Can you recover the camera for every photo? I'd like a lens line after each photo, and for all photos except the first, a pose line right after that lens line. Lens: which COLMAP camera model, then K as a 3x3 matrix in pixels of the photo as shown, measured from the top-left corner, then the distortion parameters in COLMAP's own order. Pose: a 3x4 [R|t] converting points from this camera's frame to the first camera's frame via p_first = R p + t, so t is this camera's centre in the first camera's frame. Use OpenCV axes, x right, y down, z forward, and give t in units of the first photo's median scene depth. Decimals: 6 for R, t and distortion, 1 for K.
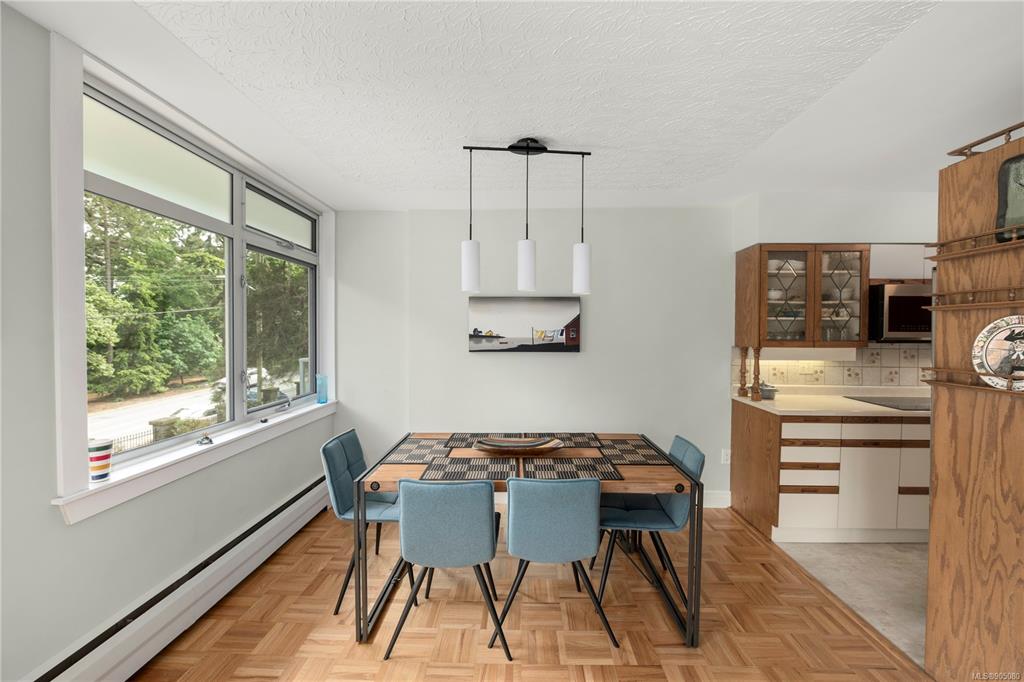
lens RADIAL K [[410.5, 0, 515.9], [0, 410.5, 340.8], [0, 0, 1]] dist [-0.001833, -0.000257]
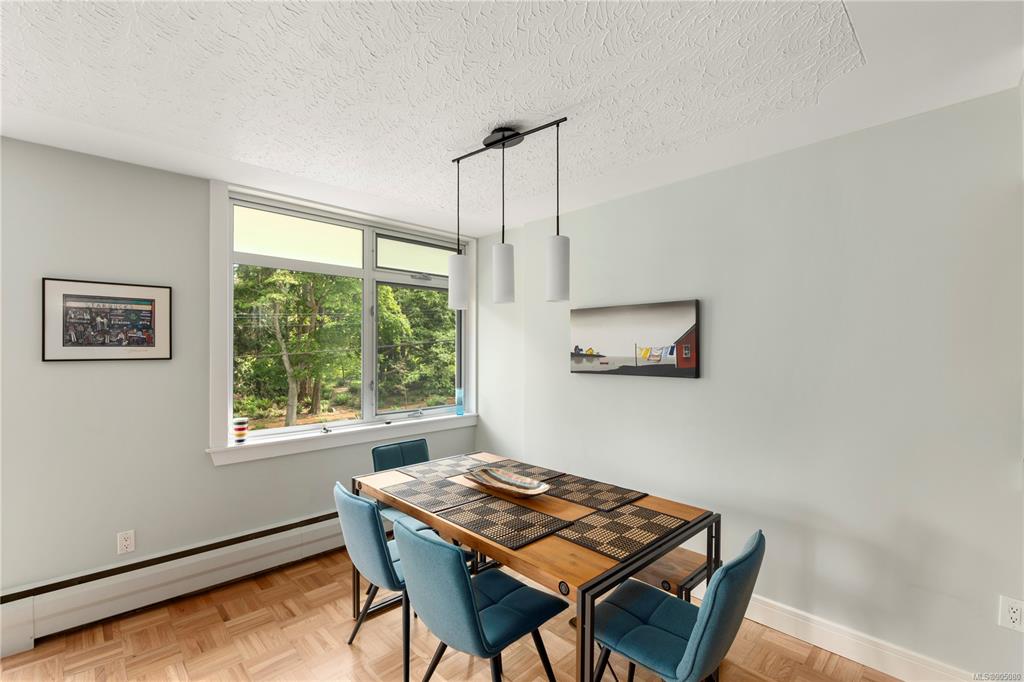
lens RADIAL K [[453.4, 0, 514.1], [0, 453.4, 345.5], [0, 0, 1]] dist [-0.003987, -0.000641]
pose [[0.712725, -0.007679, -0.701402, 0.718074], [-0.012700, 0.999635, -0.023850, -0.009703], [0.701329, 0.025907, 0.712367, 0.343204]]
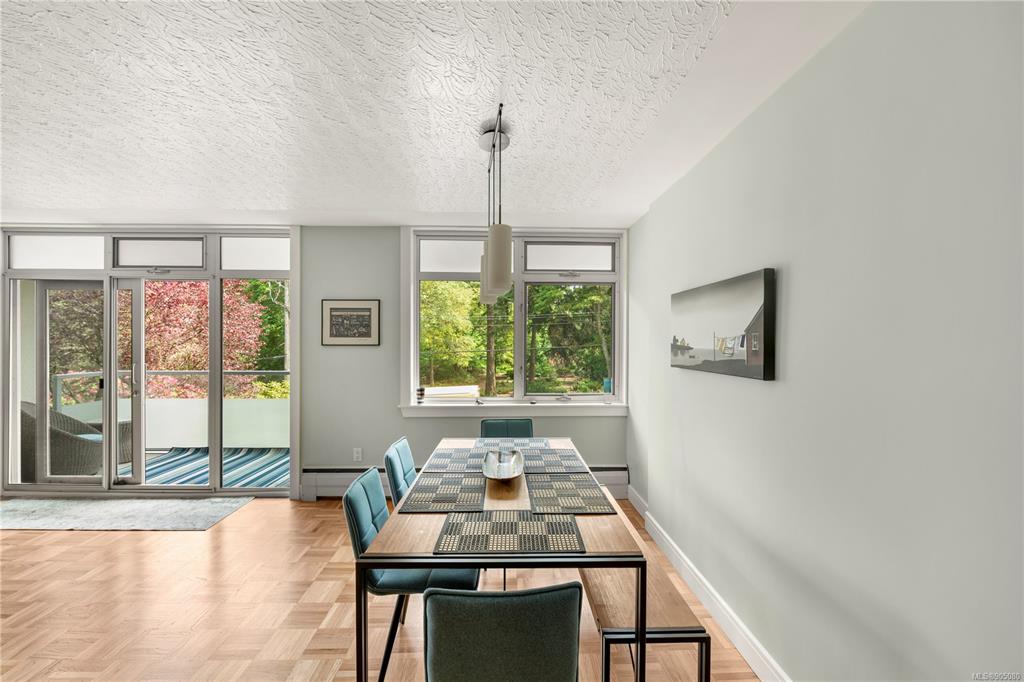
lens RADIAL K [[410.5, 0, 515.9], [0, 410.5, 340.8], [0, 0, 1]] dist [-0.001833, -0.000257]
pose [[0.044425, -0.002537, -0.999010, 0.958872], [-0.024915, 0.999683, -0.003646, -0.017168], [0.998702, 0.025052, 0.044348, 1.019416]]
